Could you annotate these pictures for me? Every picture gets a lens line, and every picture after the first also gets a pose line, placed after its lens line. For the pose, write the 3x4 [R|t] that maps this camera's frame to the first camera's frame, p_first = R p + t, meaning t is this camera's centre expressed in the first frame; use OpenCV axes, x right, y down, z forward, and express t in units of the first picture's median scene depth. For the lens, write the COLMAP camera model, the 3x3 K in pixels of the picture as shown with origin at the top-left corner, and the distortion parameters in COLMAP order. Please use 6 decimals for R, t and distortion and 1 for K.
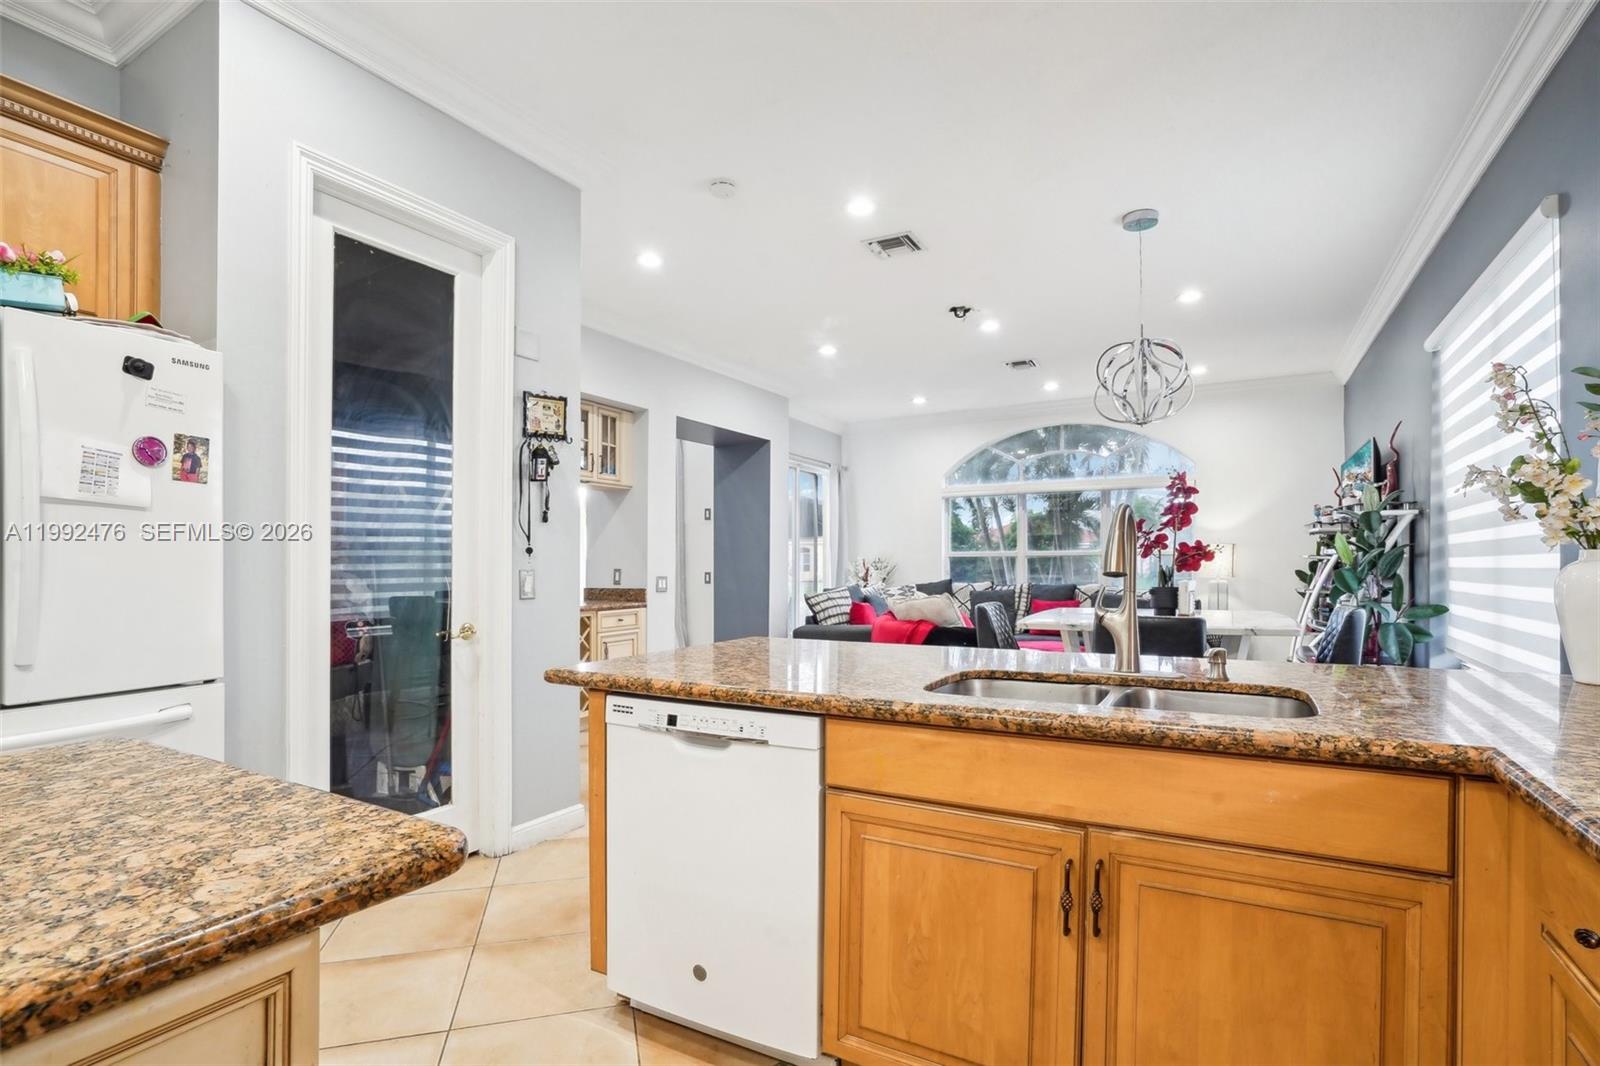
lens RADIAL K [[765.6, 0, 807.5], [0, 765.6, 558.3], [0, 0, 1]] dist [-0.035971, 0.000544]
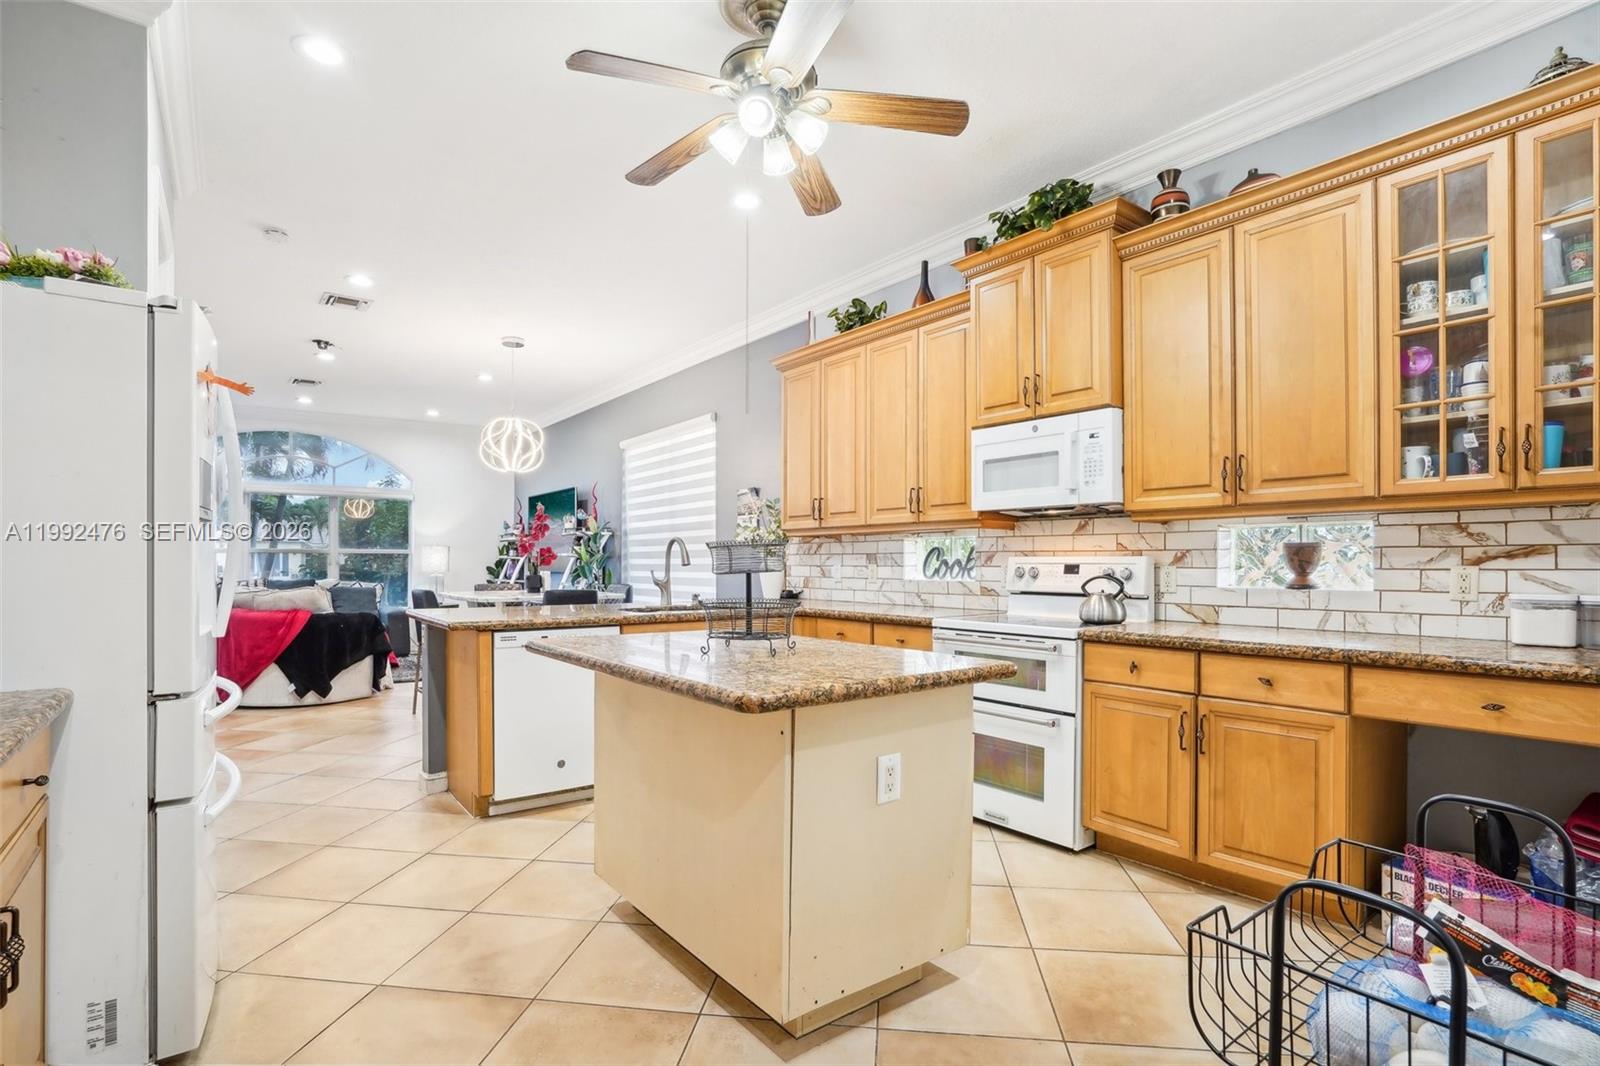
lens RADIAL K [[765.6, 0, 807.5], [0, 765.6, 558.3], [0, 0, 1]] dist [-0.035971, 0.000544]
pose [[0.368668, 0.008830, 0.929519, -0.856045], [-0.009383, 0.999939, -0.005778, 0.005219], [-0.929514, -0.006591, 0.368728, -0.170133]]
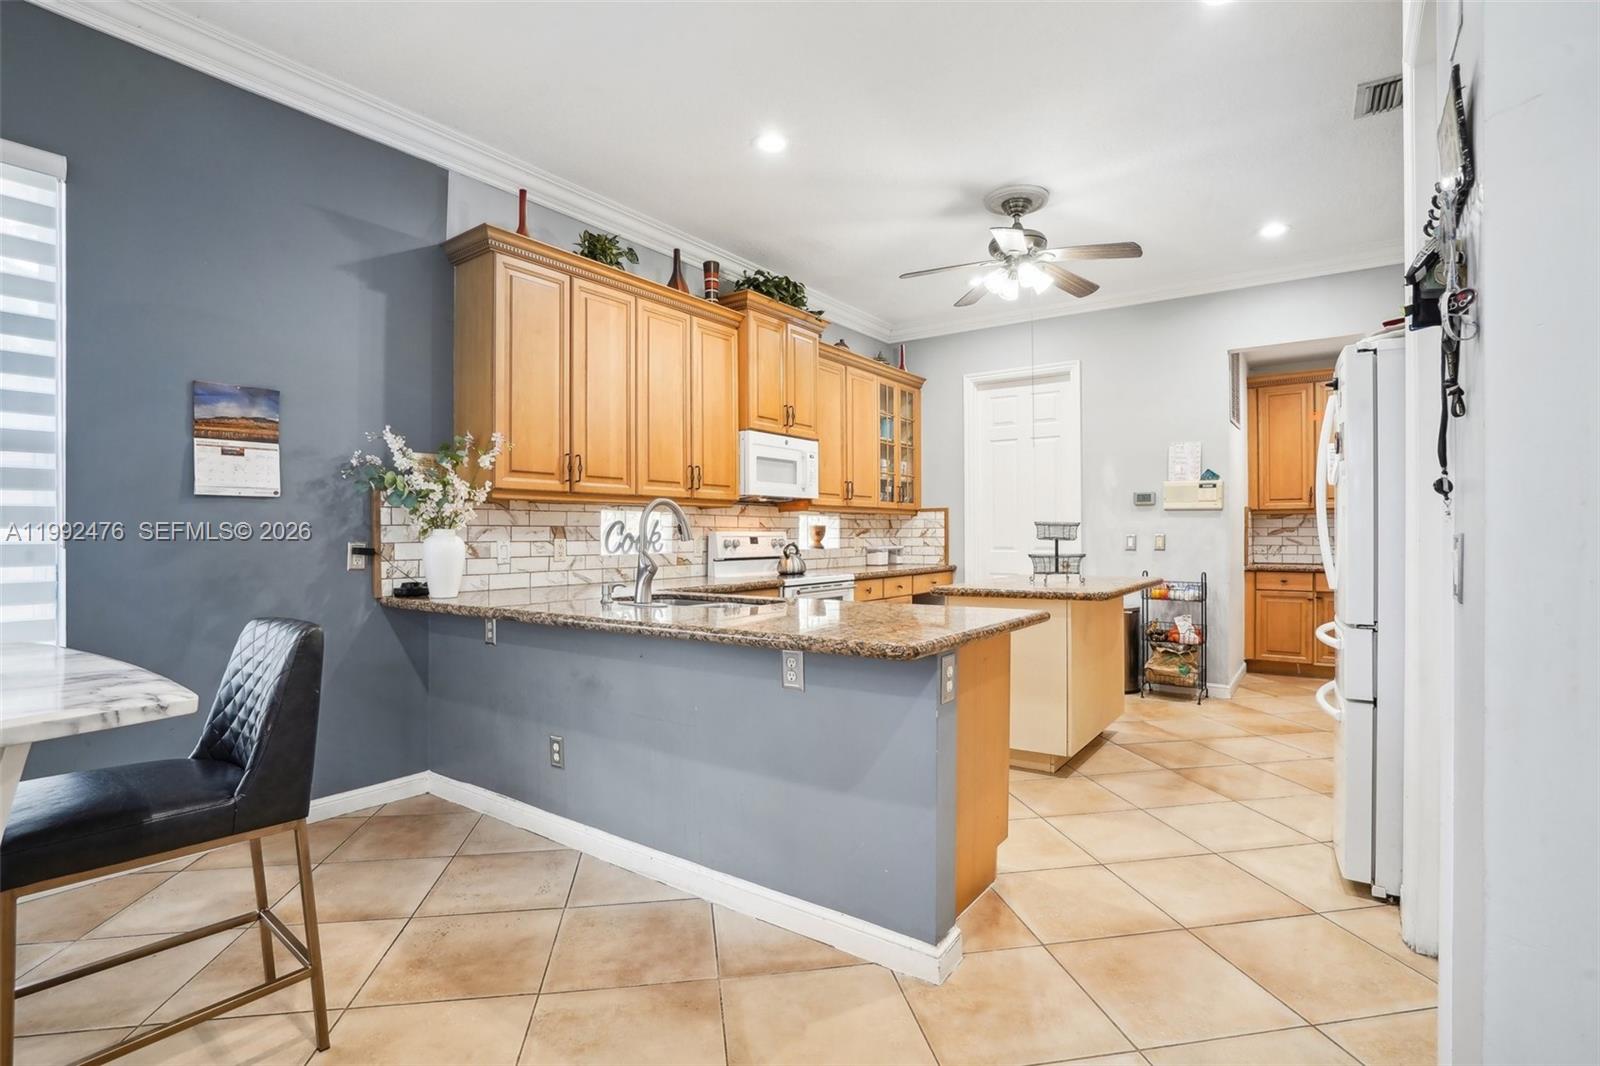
lens RADIAL K [[756.2, 0, 801.6], [0, 756.2, 538.2], [0, 0, 1]] dist [-0.054176, 0.019619]
pose [[-0.995856, 0.008382, 0.090557, -0.029526], [0.007985, 0.999957, -0.004747, 0.013445], [-0.090593, -0.004004, -0.995880, 1.242002]]
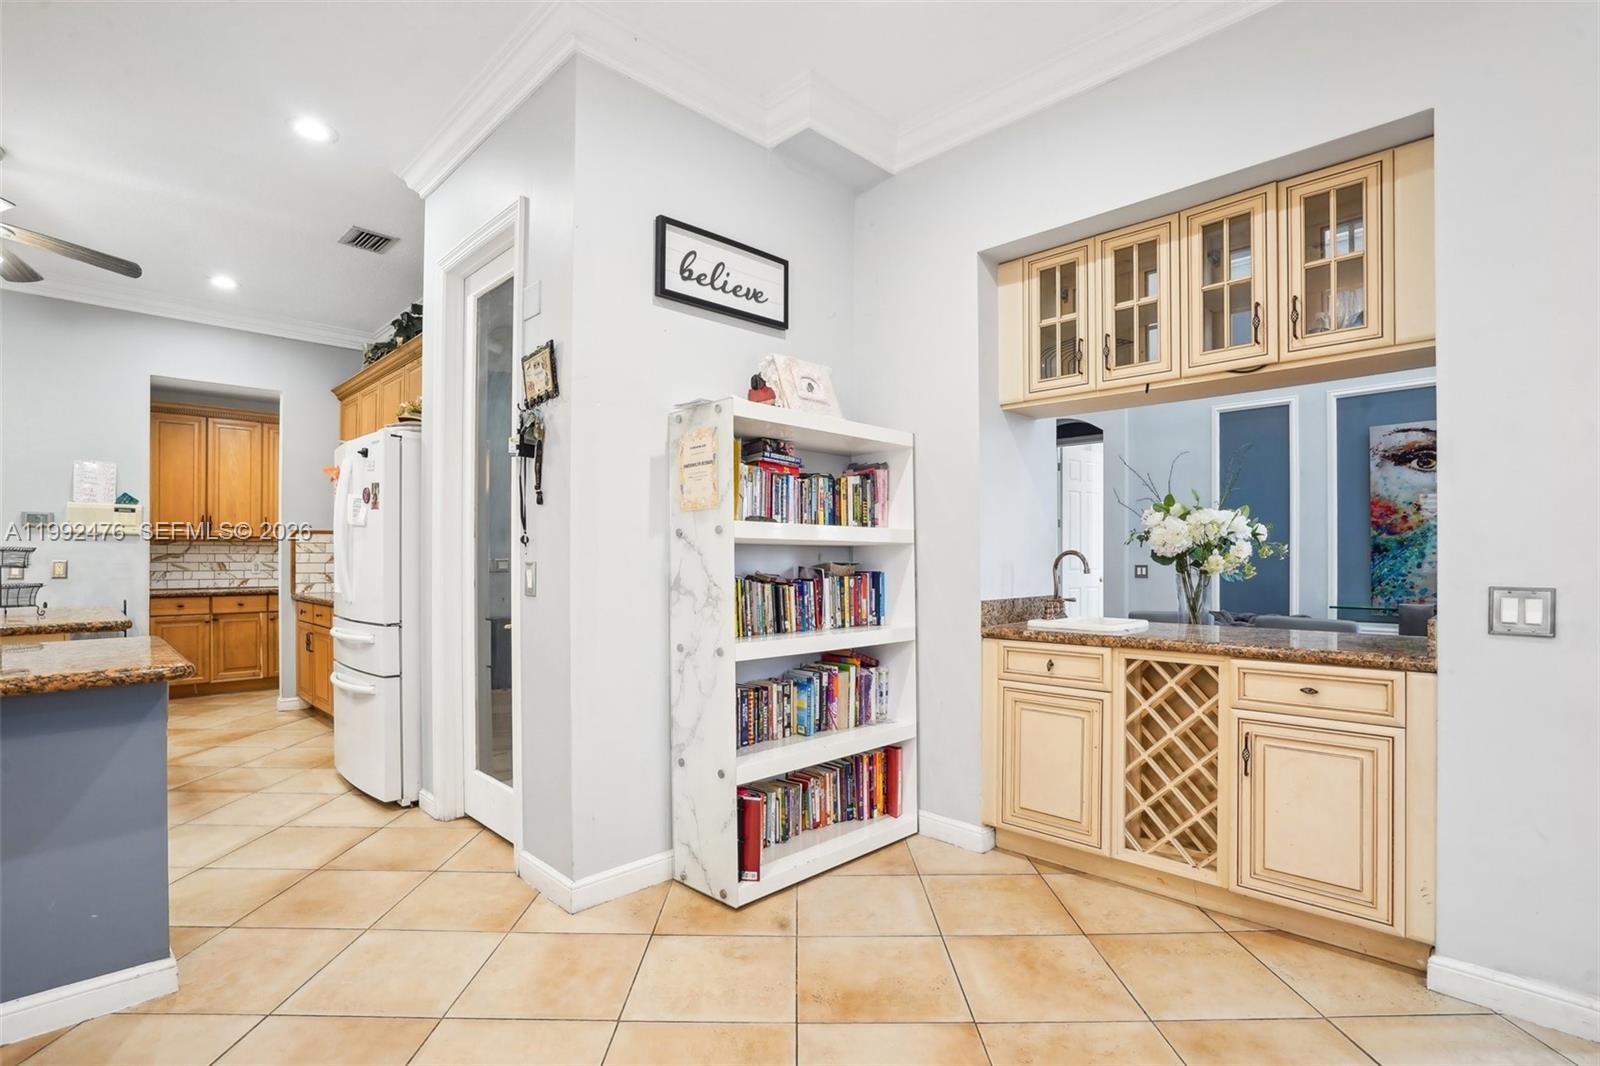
lens RADIAL K [[756.2, 0, 801.6], [0, 756.2, 538.2], [0, 0, 1]] dist [-0.054176, 0.019619]
pose [[-0.245281, -0.021268, -0.969219, 0.334953], [0.009650, 0.999656, -0.024378, 0.009618], [0.969404, -0.015332, -0.244991, 1.294271]]
